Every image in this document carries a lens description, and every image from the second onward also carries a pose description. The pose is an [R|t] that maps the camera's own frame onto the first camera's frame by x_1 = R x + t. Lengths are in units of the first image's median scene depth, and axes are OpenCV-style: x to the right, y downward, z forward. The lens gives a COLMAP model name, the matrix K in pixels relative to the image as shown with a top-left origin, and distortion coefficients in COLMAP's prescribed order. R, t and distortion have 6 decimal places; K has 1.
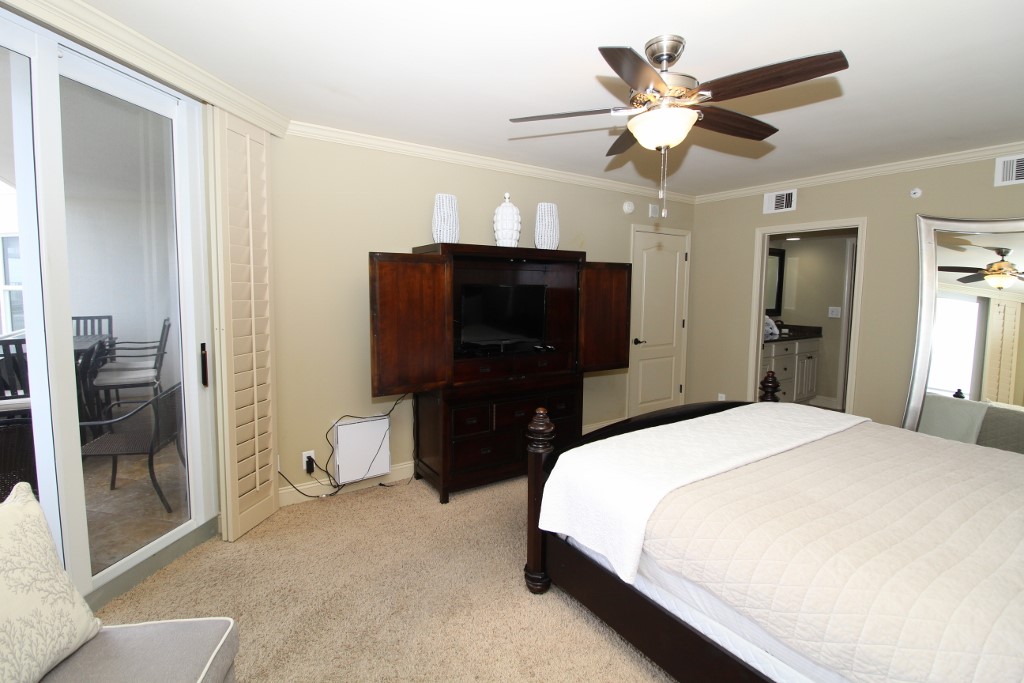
lens RADIAL K [[468.5, 0, 512.4], [0, 468.5, 327.0], [0, 0, 1]] dist [-0.017323, -0.001645]
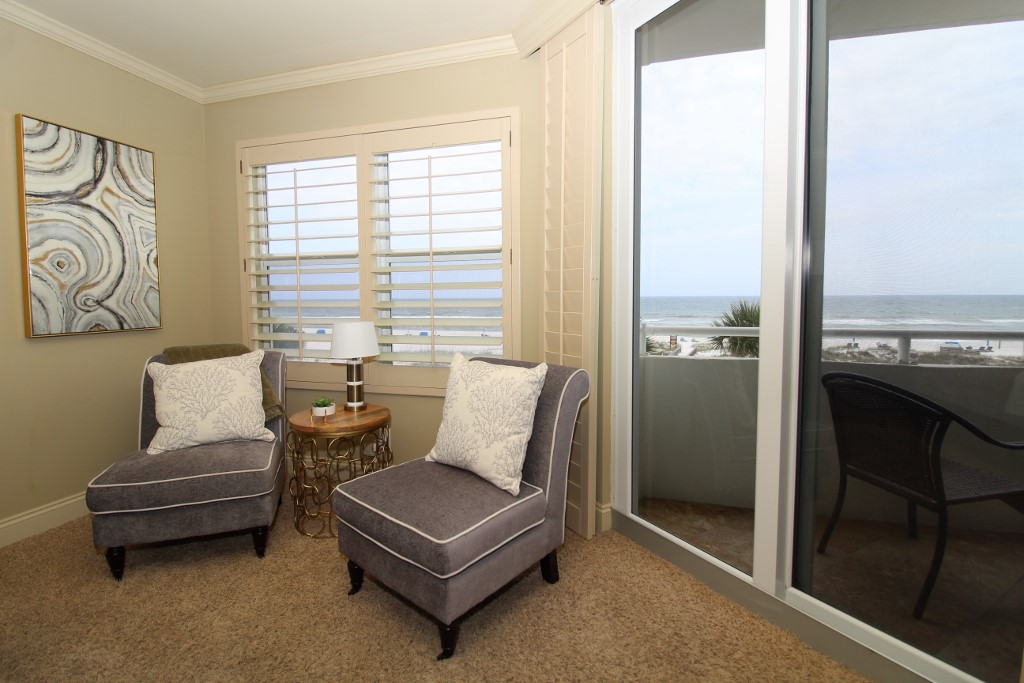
lens RADIAL K [[468.5, 0, 512.4], [0, 468.5, 327.0], [0, 0, 1]] dist [-0.017323, -0.001645]
pose [[-0.773767, 0.025742, -0.632947, -0.145485], [-0.058531, 0.991995, 0.111897, 0.093503], [0.630761, 0.123629, -0.766066, 2.161985]]
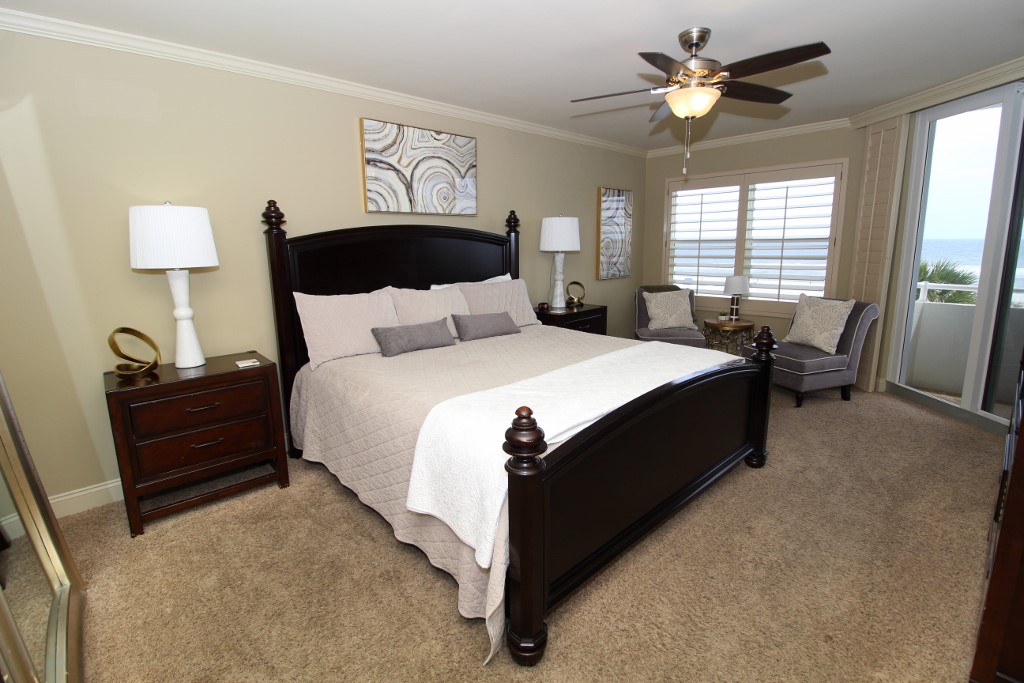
lens RADIAL K [[468.5, 0, 512.4], [0, 468.5, 327.0], [0, 0, 1]] dist [-0.017323, -0.001645]
pose [[-0.988972, 0.023415, -0.146242, 1.685200], [-0.013824, 0.968519, 0.248557, -0.219356], [0.147458, 0.247838, -0.957514, 3.910582]]
